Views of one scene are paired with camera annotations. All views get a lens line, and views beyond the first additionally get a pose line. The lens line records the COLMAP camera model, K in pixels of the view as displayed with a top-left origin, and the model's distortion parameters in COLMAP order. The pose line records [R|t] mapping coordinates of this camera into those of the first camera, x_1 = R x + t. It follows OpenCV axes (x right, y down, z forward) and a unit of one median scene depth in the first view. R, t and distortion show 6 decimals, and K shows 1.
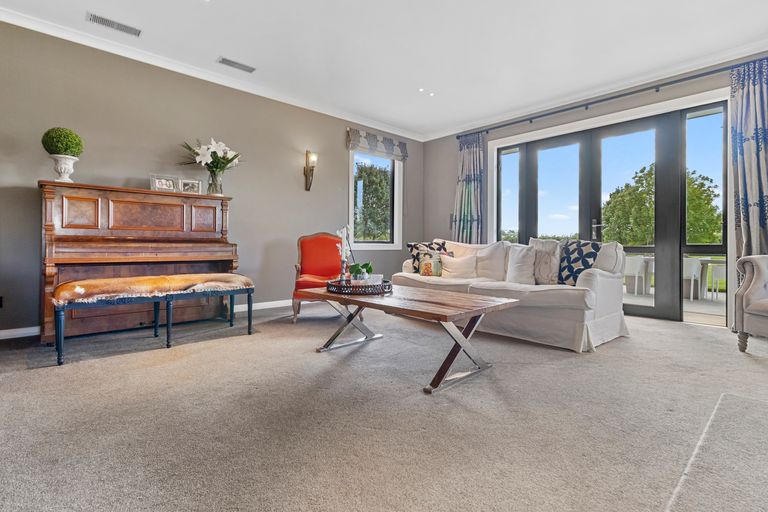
lens RADIAL K [[355.0, 0, 375.2], [0, 355.0, 244.7], [0, 0, 1]] dist [-0.001826, -0.000073]
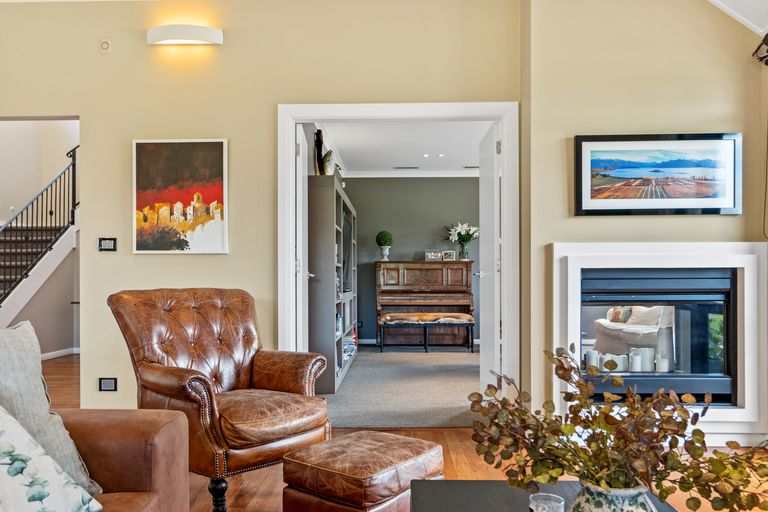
lens RADIAL K [[645.1, 0, 383.4], [0, 645.1, 259.2], [0, 0, 1]] dist [-0.006211, -0.000666]
pose [[0.720654, -0.026511, -0.692788, 1.314641], [0.007731, 0.999514, -0.030207, -0.075401], [0.693252, 0.016413, 0.720509, -1.296831]]
